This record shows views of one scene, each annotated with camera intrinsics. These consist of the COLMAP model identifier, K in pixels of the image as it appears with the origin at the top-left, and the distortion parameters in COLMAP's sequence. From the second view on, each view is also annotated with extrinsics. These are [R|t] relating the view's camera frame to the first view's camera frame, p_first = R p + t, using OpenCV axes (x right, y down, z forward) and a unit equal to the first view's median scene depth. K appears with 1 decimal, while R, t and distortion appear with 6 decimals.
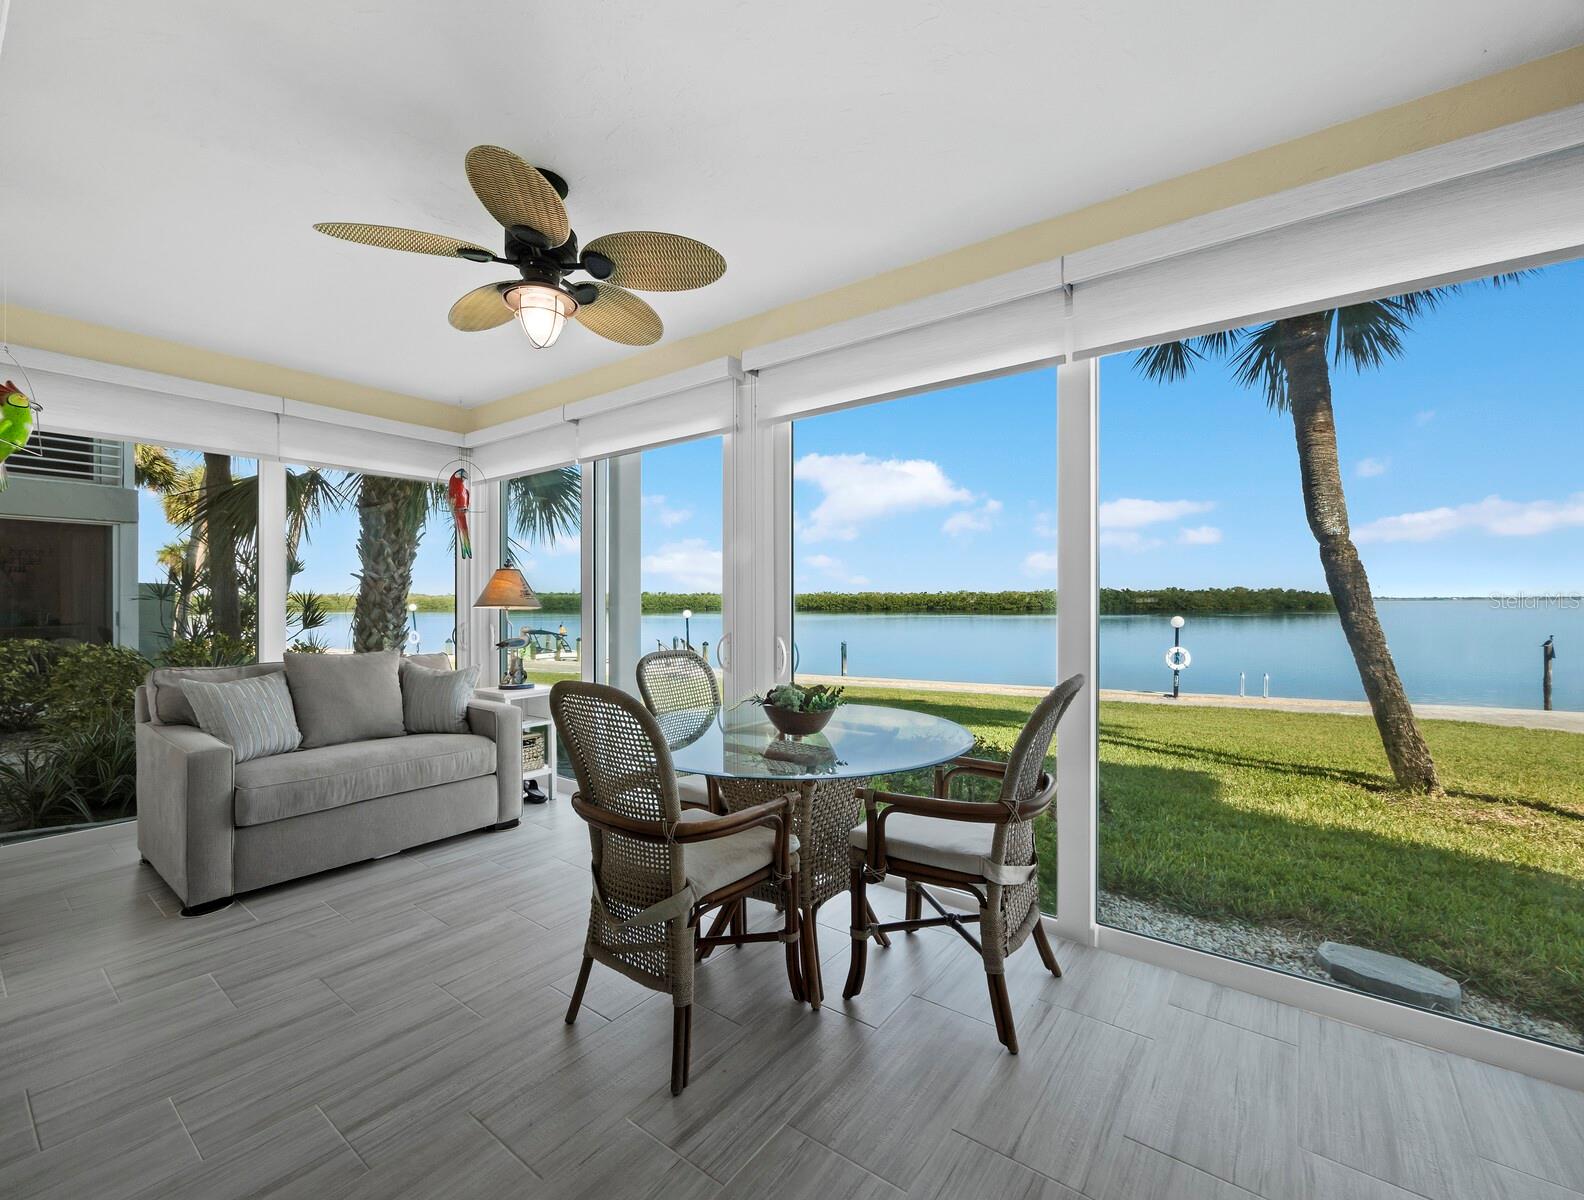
lens RADIAL K [[665.2, 0, 794.4], [0, 665.2, 605.1], [0, 0, 1]] dist [-0.006202, 0.000230]
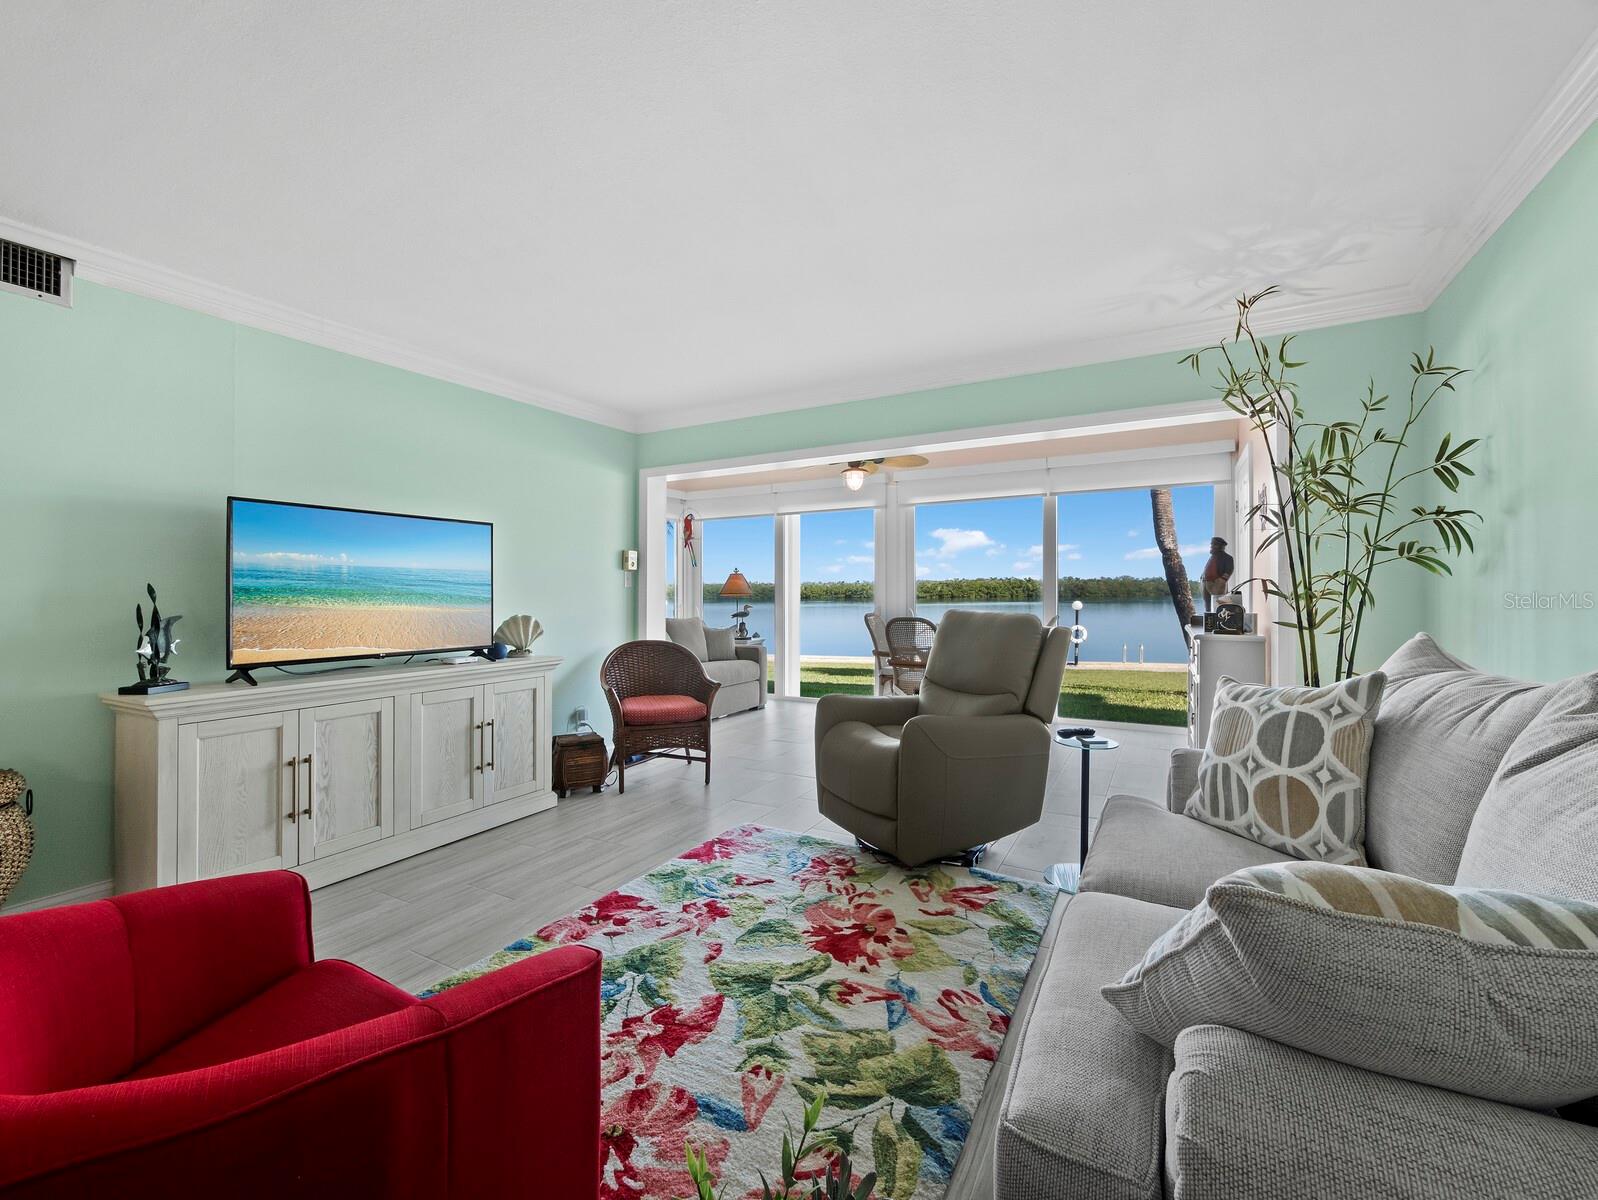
lens RADIAL K [[678.3, 0, 803.5], [0, 678.3, 607.7], [0, 0, 1]] dist [0.000498, -0.000554]
pose [[0.989518, -0.009118, 0.144119, -0.510151], [0.006367, 0.999789, 0.019544, 0.003308], [-0.144266, -0.018421, 0.989367, -0.827322]]
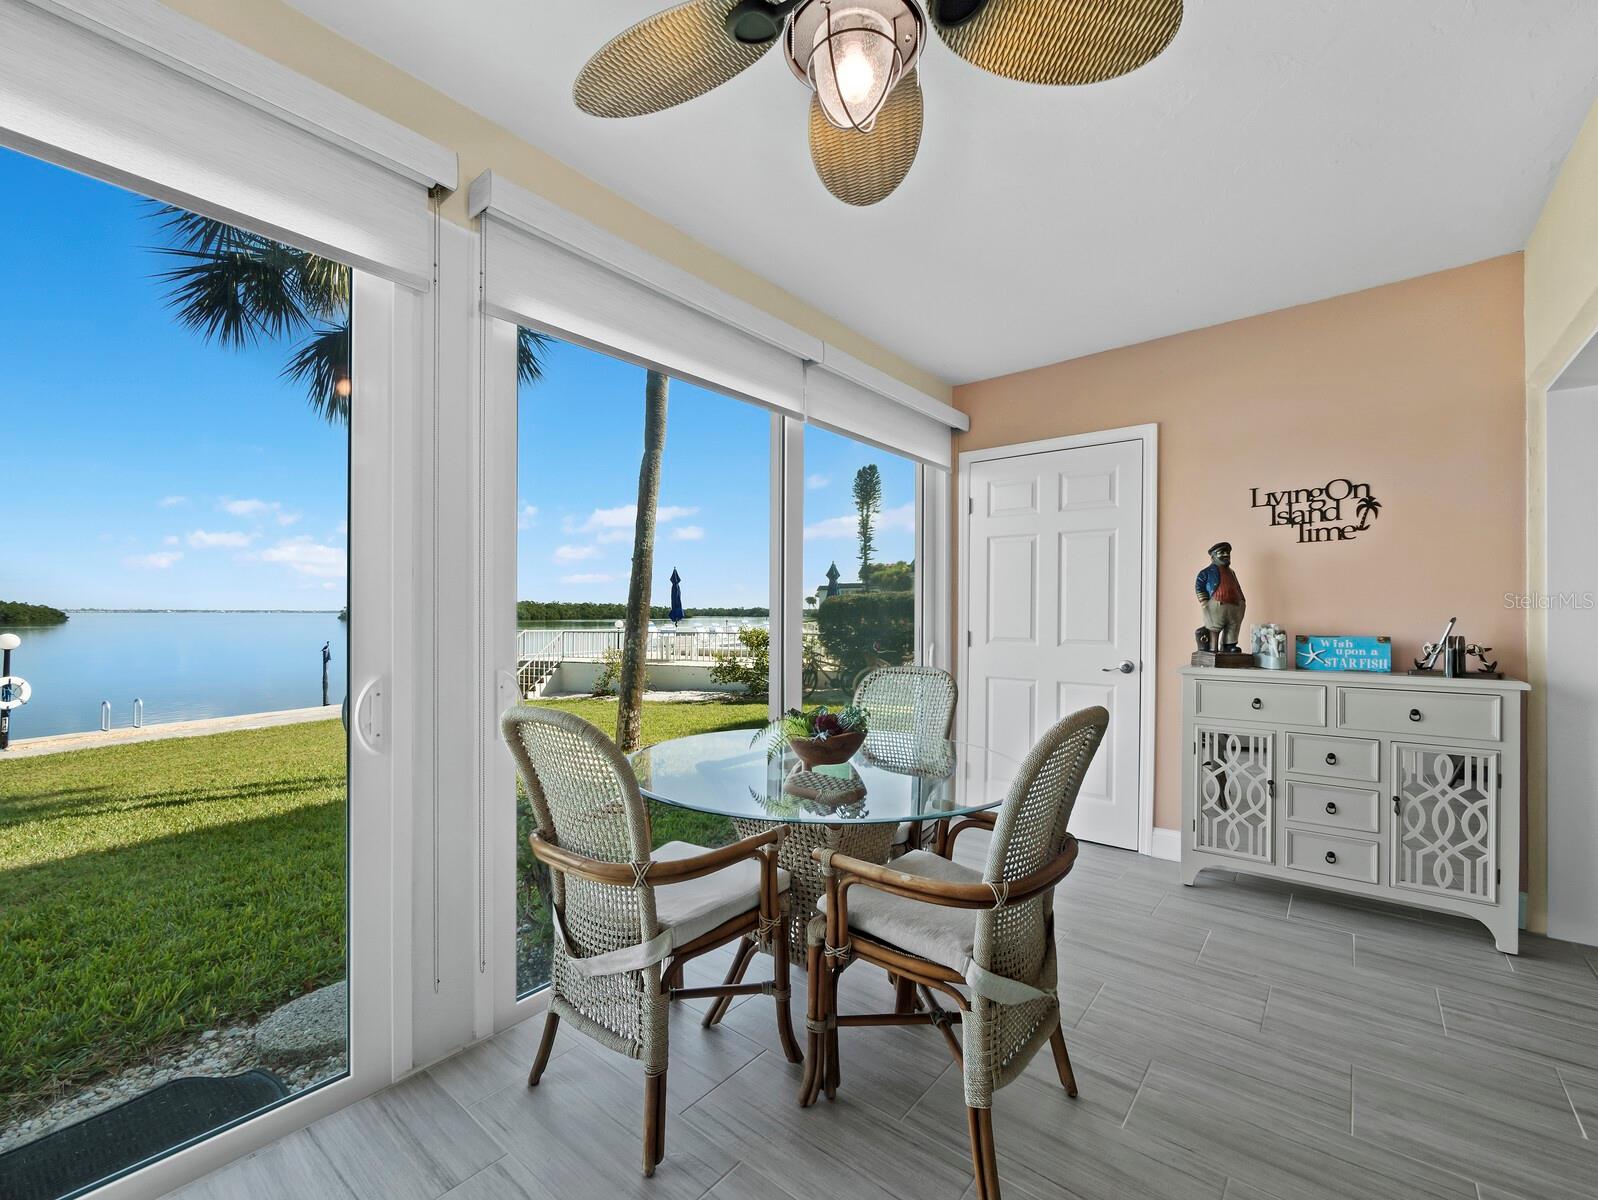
lens RADIAL K [[678.3, 0, 803.5], [0, 678.3, 607.7], [0, 0, 1]] dist [0.000498, -0.000554]
pose [[0.031559, 0.012874, 0.999419, -0.474661], [0.001015, 0.999916, -0.012912, -0.000889], [-0.999501, 0.001422, 0.031543, 0.520899]]
